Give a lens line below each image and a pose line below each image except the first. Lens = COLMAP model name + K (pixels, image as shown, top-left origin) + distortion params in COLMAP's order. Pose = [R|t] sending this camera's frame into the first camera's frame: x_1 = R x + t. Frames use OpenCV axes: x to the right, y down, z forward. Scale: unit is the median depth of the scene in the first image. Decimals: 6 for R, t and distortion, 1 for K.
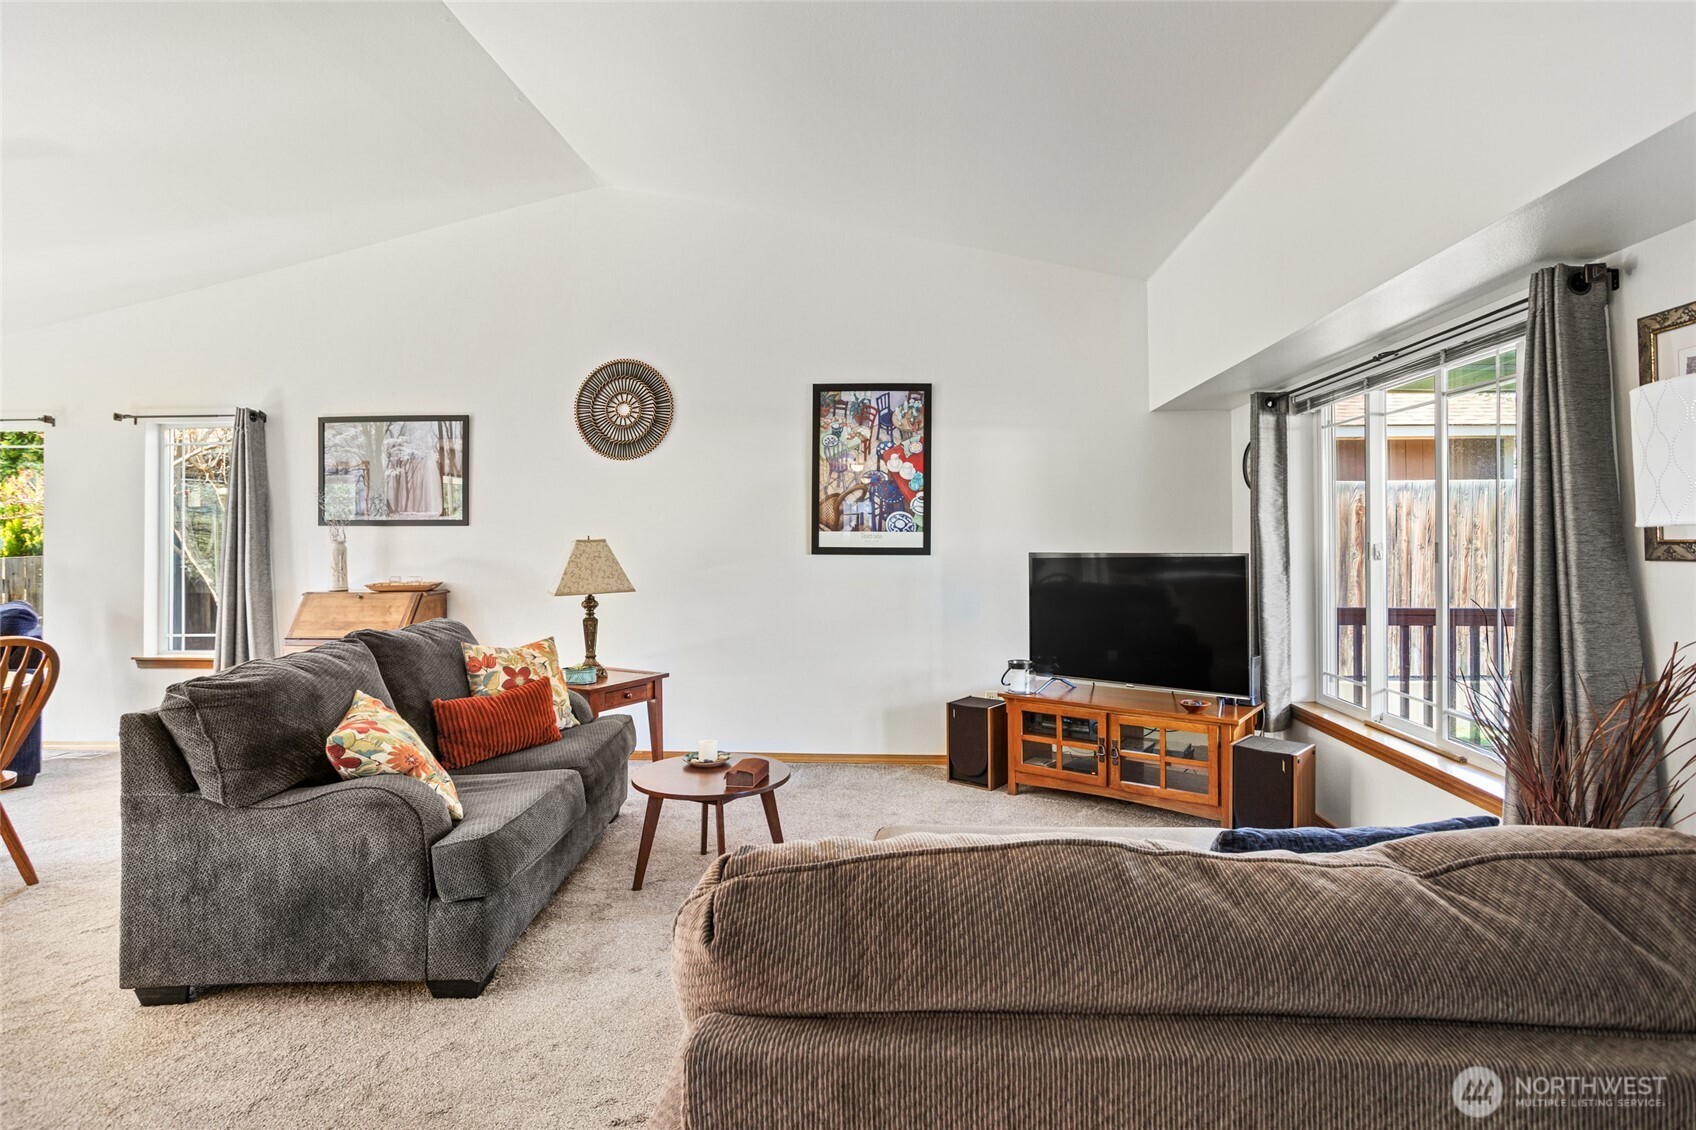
lens RADIAL K [[837.6, 0, 886.7], [0, 837.6, 542.3], [0, 0, 1]] dist [-0.026317, 0.012961]
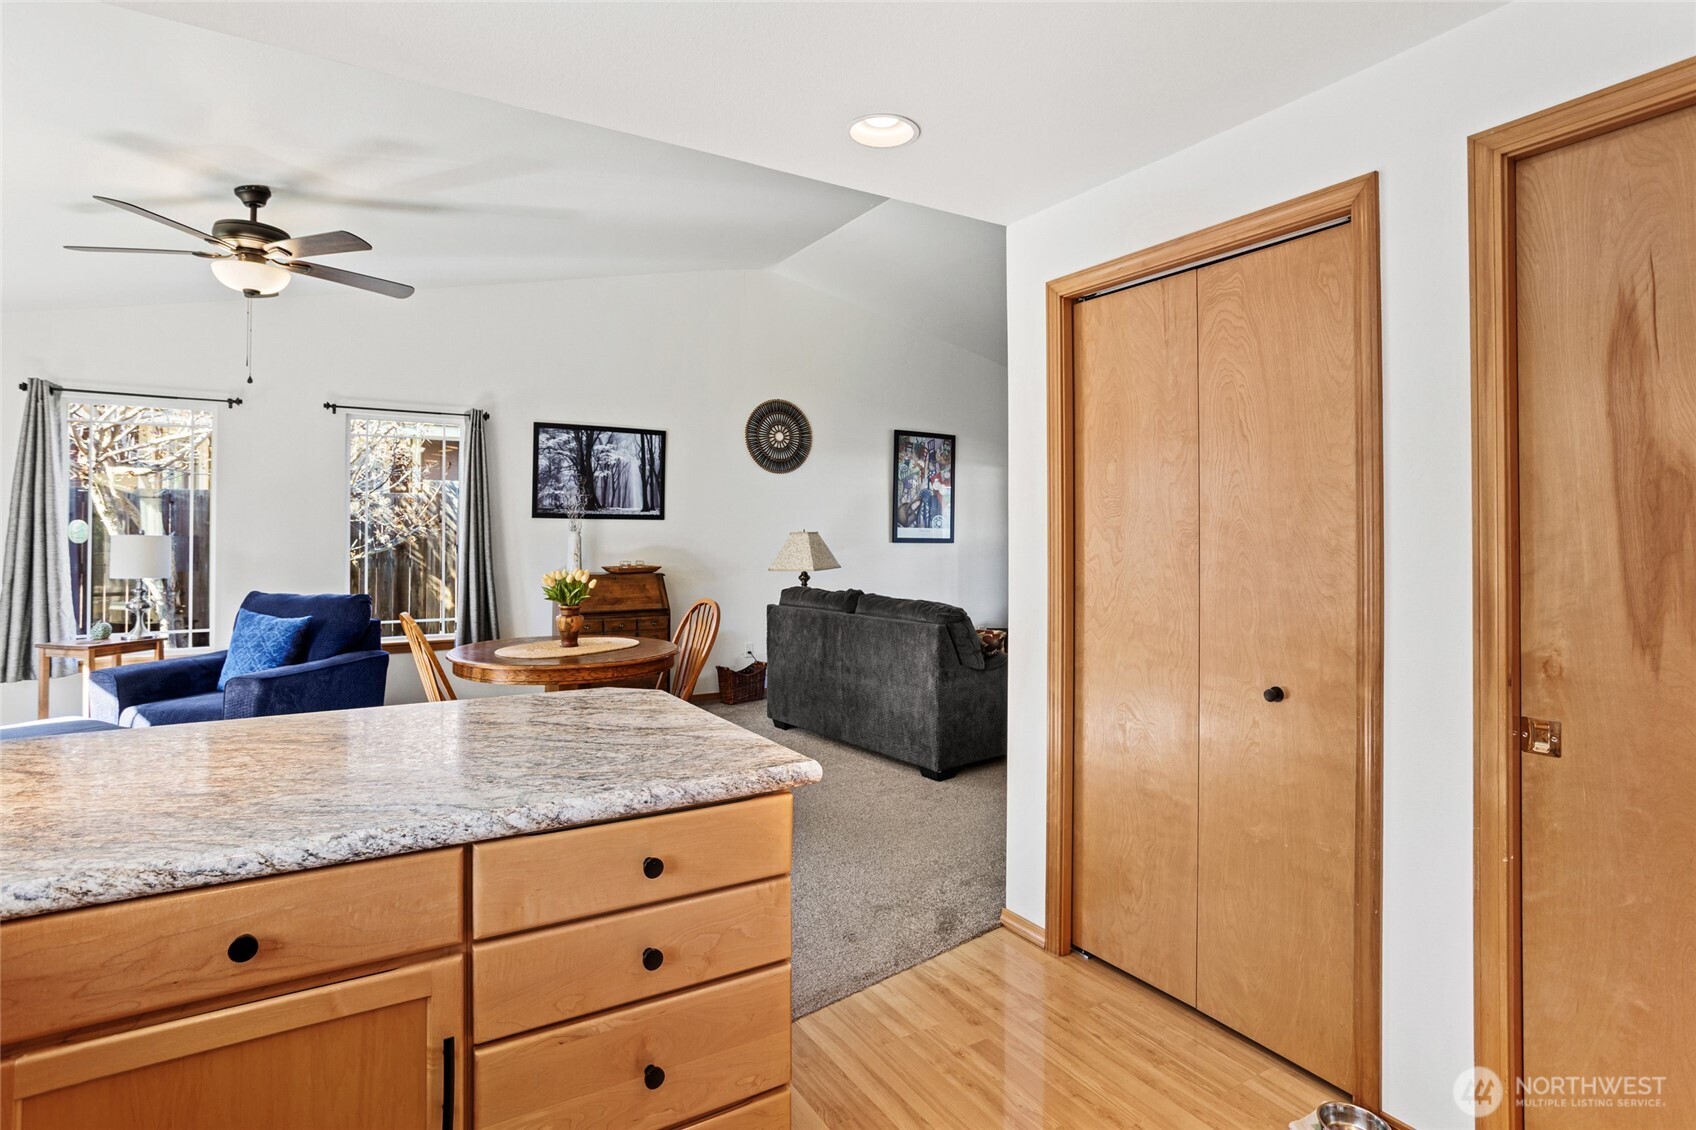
lens RADIAL K [[860.0, 0, 817.8], [0, 860.0, 514.5], [0, 0, 1]] dist [-0.017206, 0.003906]
pose [[0.823077, 0.018160, 0.567639, -1.054398], [-0.007974, 0.999760, -0.020423, -0.003286], [-0.567874, 0.012283, 0.823024, -0.191701]]
